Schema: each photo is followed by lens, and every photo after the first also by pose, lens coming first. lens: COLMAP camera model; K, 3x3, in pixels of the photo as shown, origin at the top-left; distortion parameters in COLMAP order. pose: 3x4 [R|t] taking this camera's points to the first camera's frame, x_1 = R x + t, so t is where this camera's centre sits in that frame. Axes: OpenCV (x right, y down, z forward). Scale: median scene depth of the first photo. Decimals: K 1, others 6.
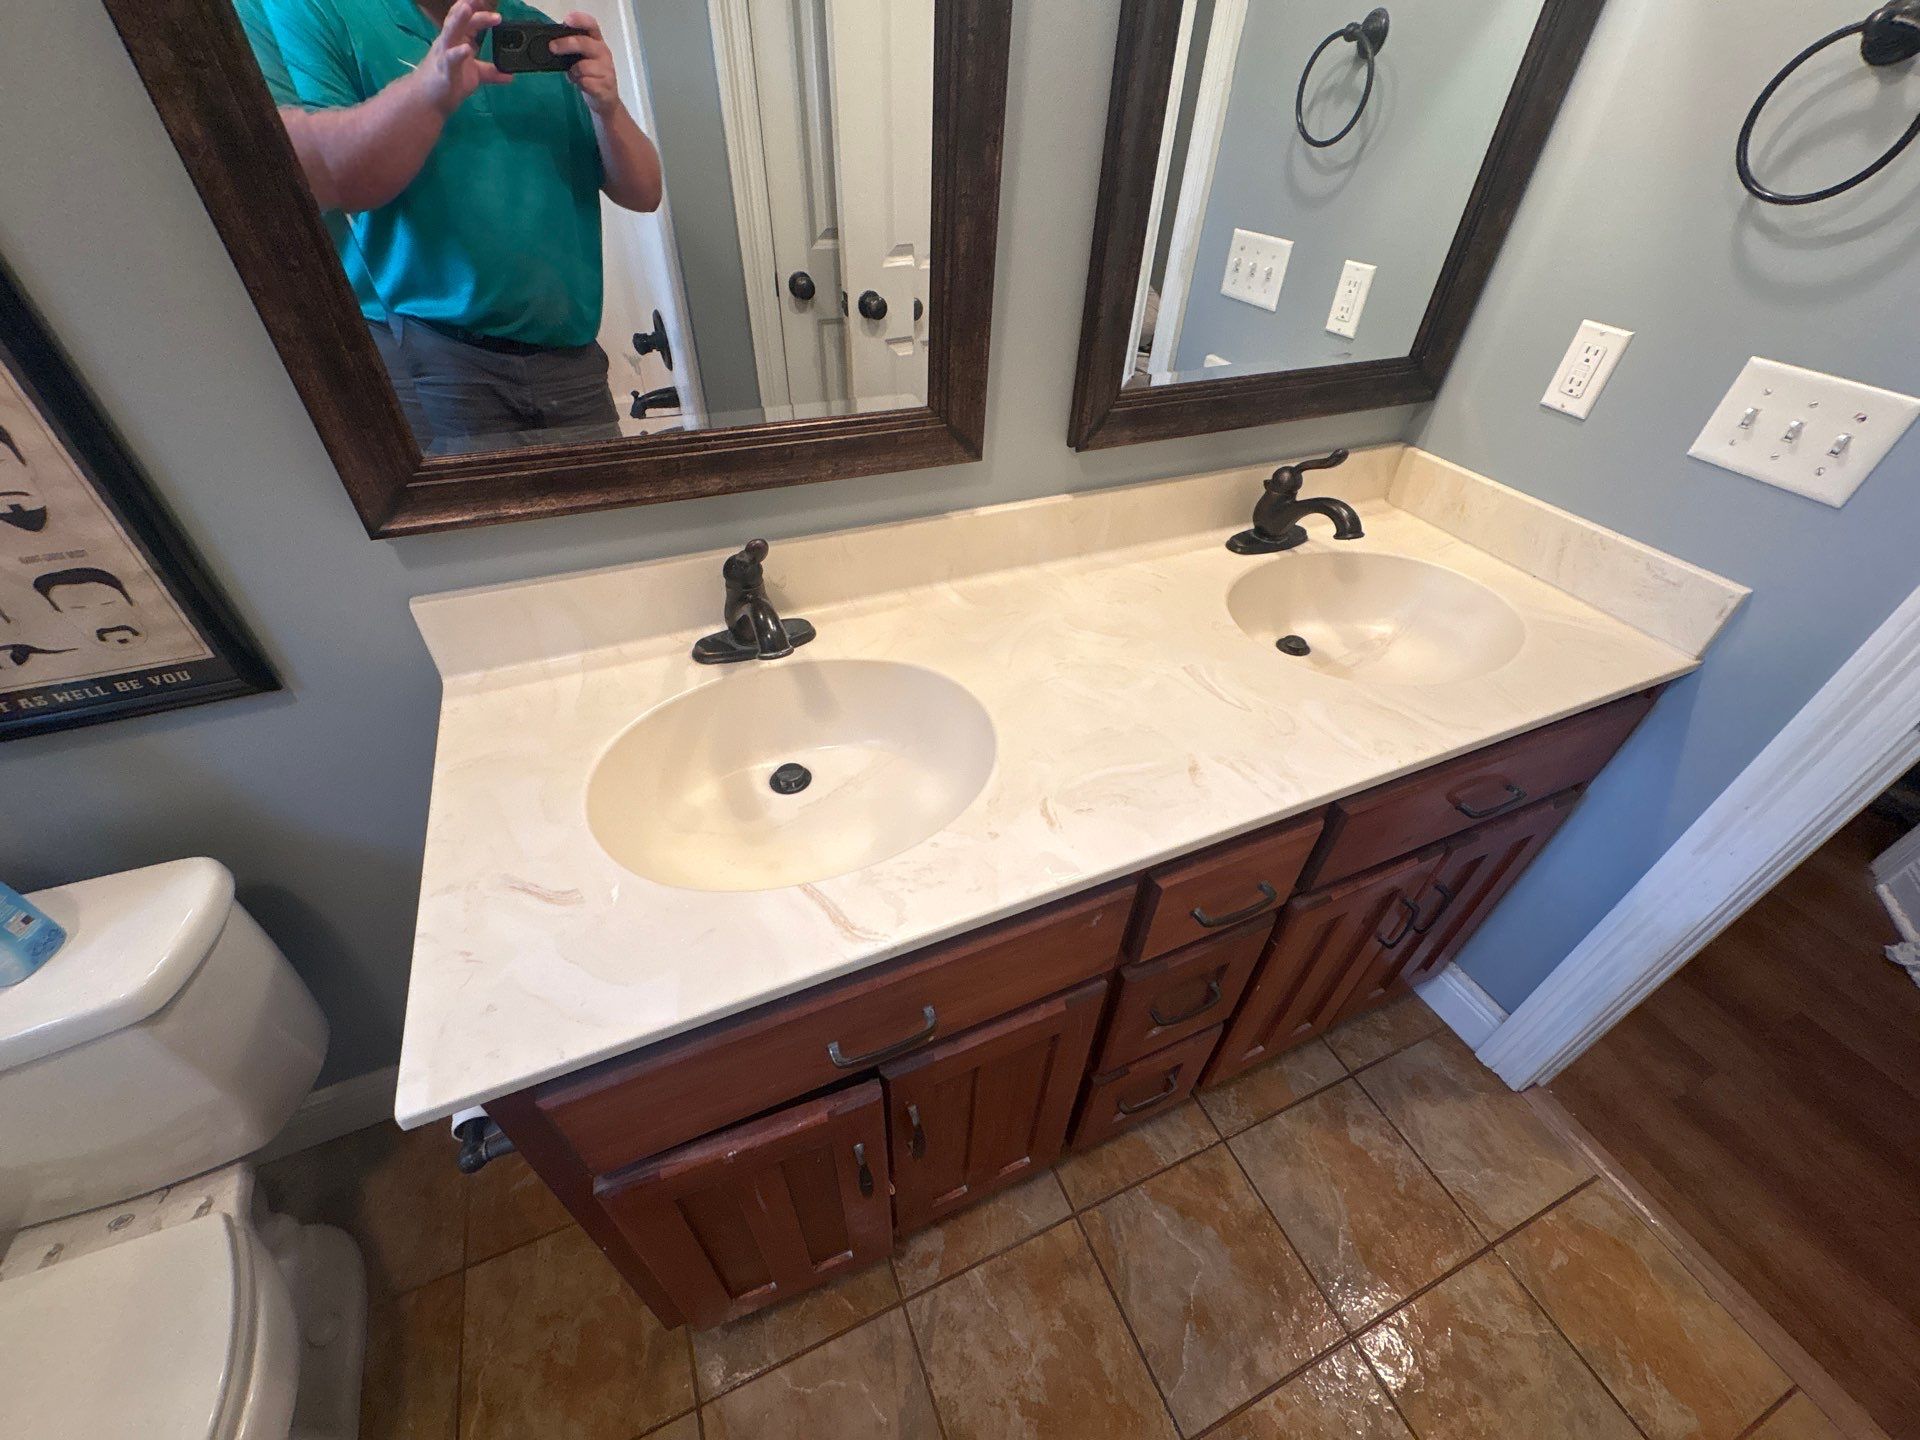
lens RADIAL K [[767.3, 0, 958.6], [0, 767.3, 722.0], [0, 0, 1]] dist [-0.003313, -0.000301]
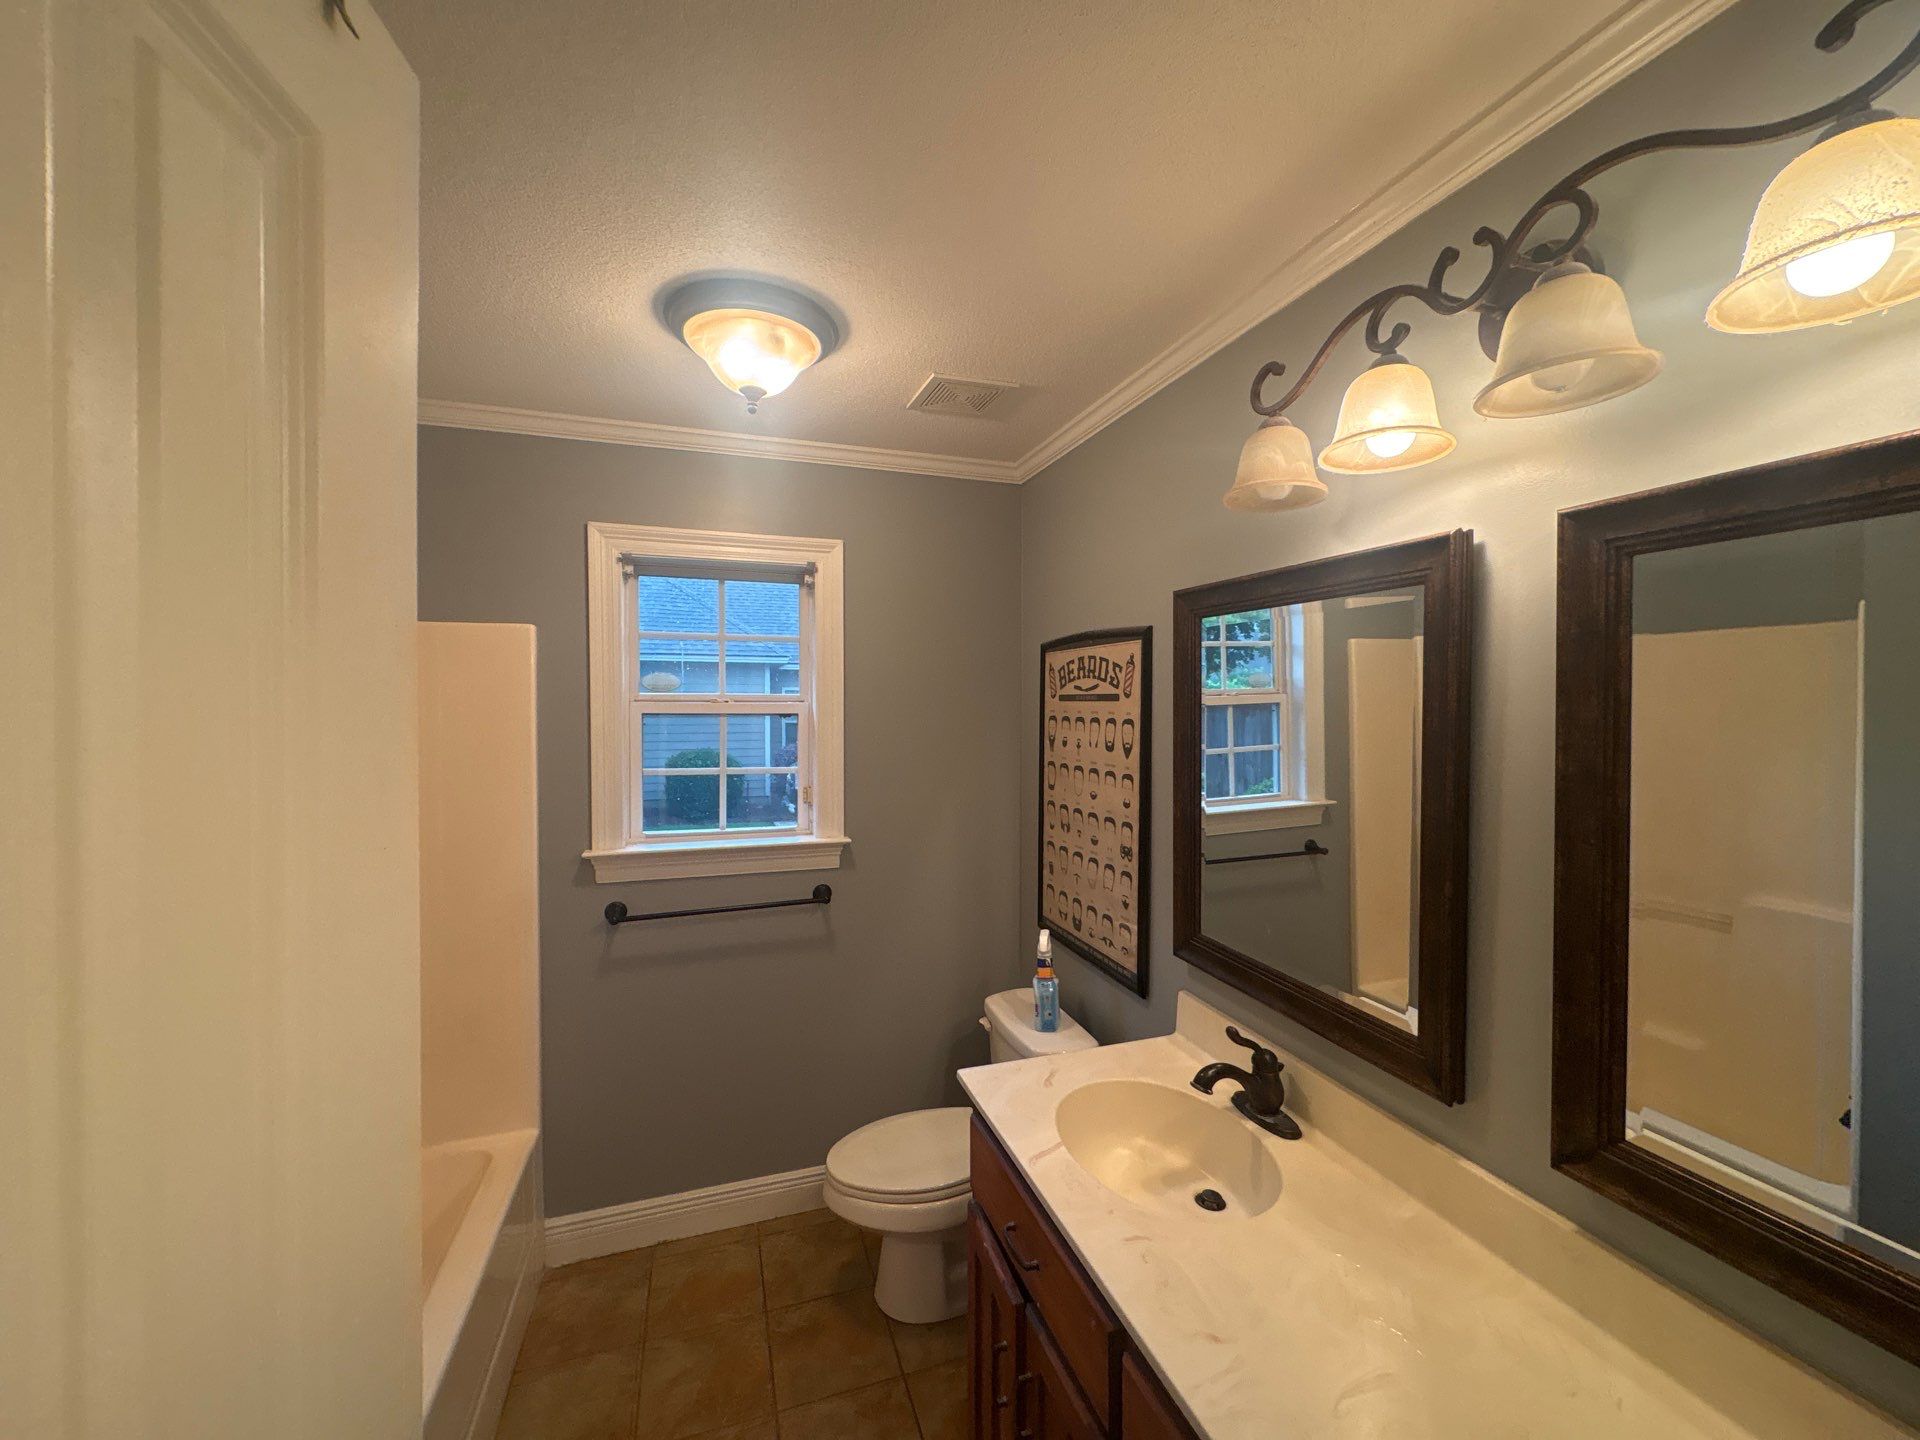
lens RADIAL K [[767.3, 0, 959.8], [0, 767.3, 712.3], [0, 0, 1]] dist [-0.003313, -0.000301]
pose [[-0.087621, -0.021444, -0.995923, 1.245852], [-0.648812, 0.759859, 0.040721, -0.368316], [0.755888, 0.649735, -0.080493, 0.181999]]
